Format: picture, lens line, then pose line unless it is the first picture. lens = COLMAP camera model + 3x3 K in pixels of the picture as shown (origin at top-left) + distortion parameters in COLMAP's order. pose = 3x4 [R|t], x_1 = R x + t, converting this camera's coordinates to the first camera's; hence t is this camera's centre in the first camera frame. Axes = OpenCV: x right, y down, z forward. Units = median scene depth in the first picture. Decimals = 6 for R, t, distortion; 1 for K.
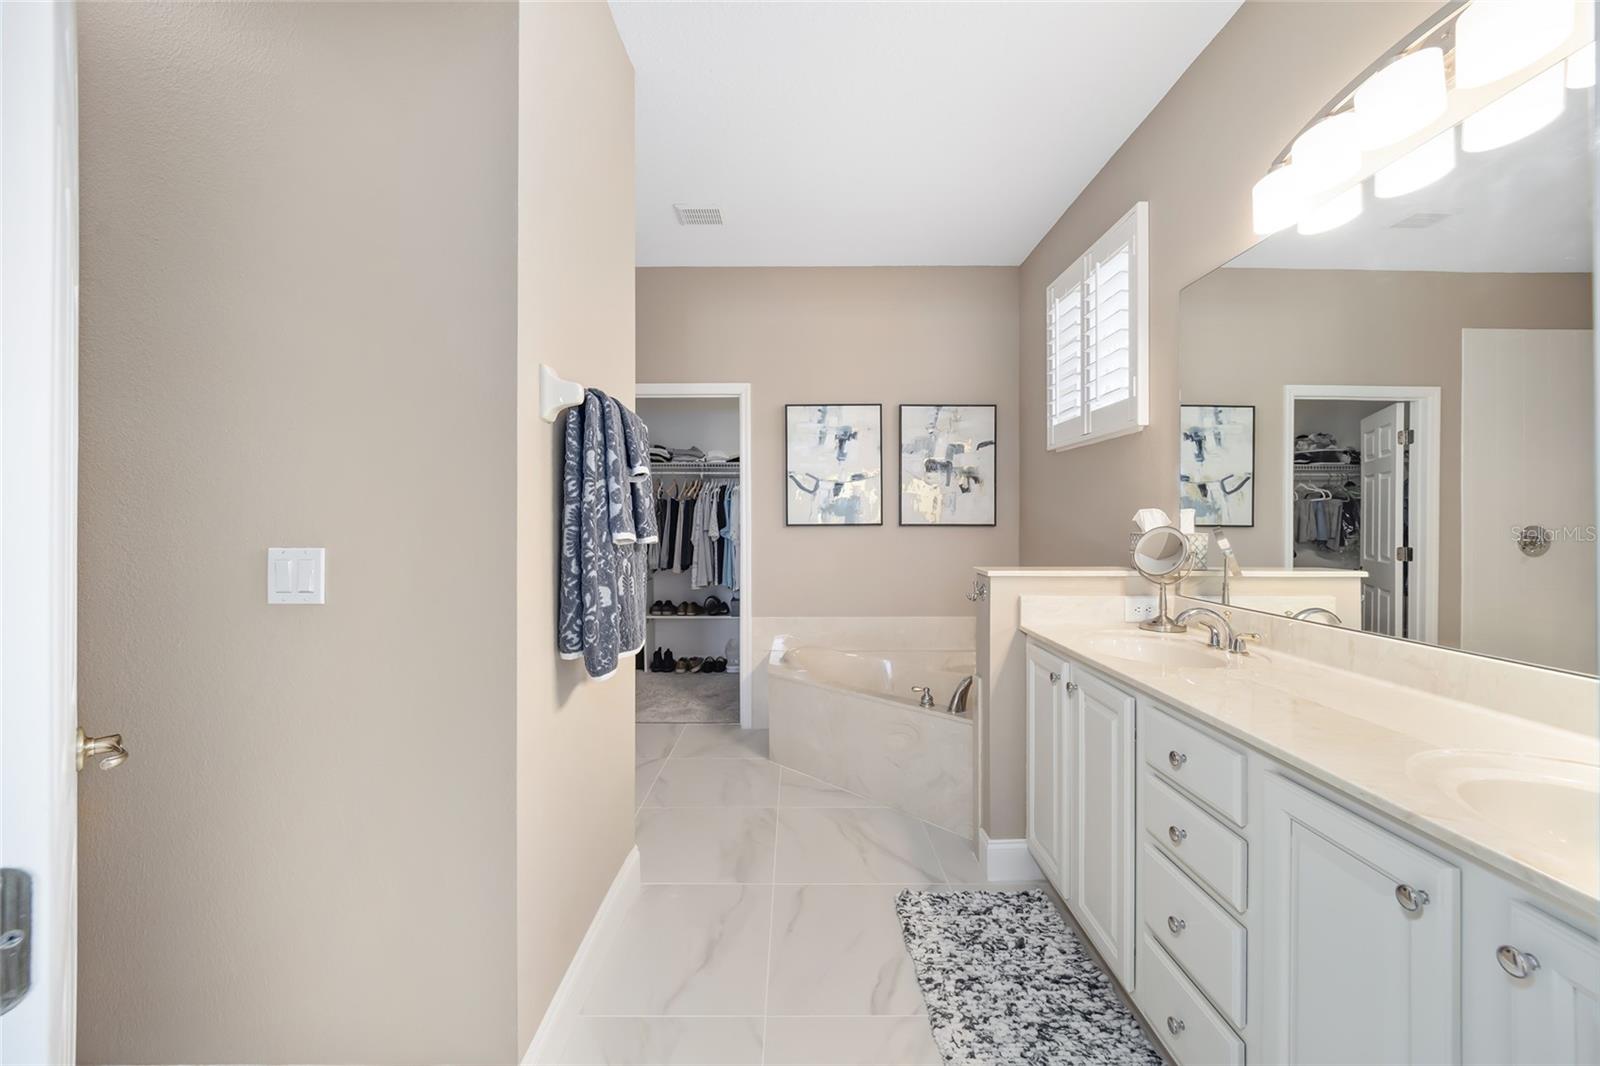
lens RADIAL K [[653.0, 0, 804.1], [0, 653.0, 526.4], [0, 0, 1]] dist [-0.003392, -0.000882]
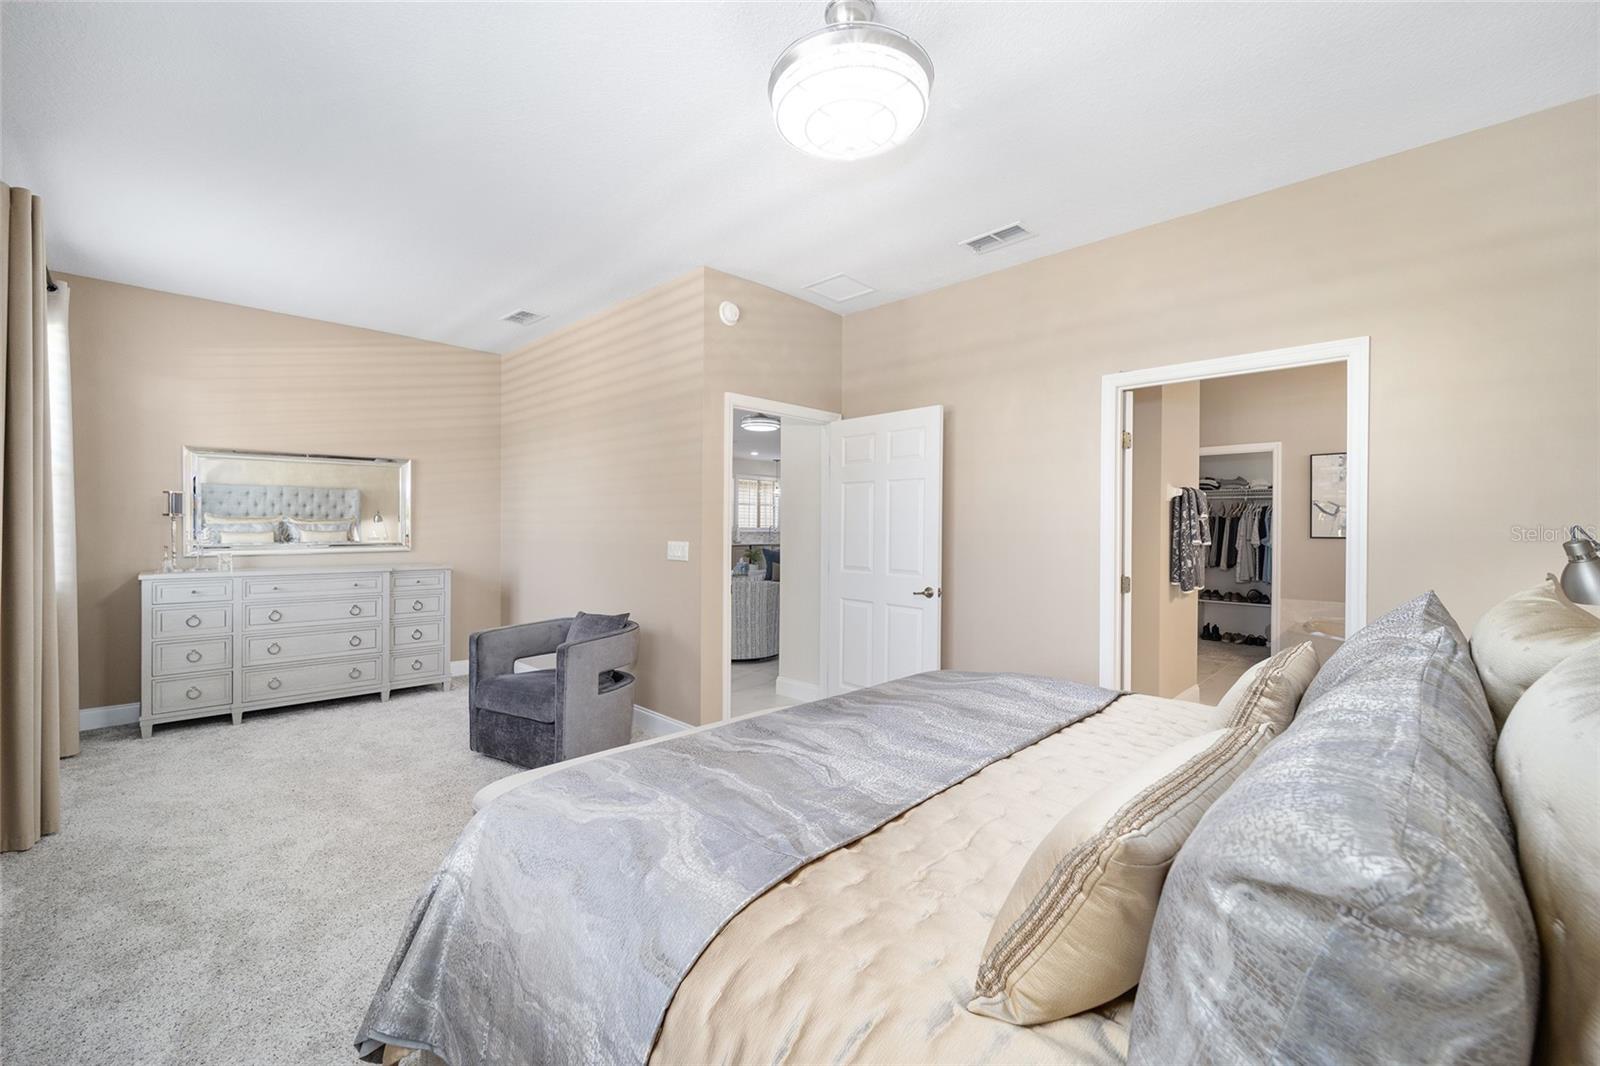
lens RADIAL K [[653.0, 0, 797.7], [0, 653.0, 526.7], [0, 0, 1]] dist [-0.003392, -0.000882]
pose [[0.713019, 0.008251, -0.701097, 0.179028], [-0.013465, 0.999907, -0.001926, -0.008007], [0.701016, 0.010814, 0.713064, -0.852621]]
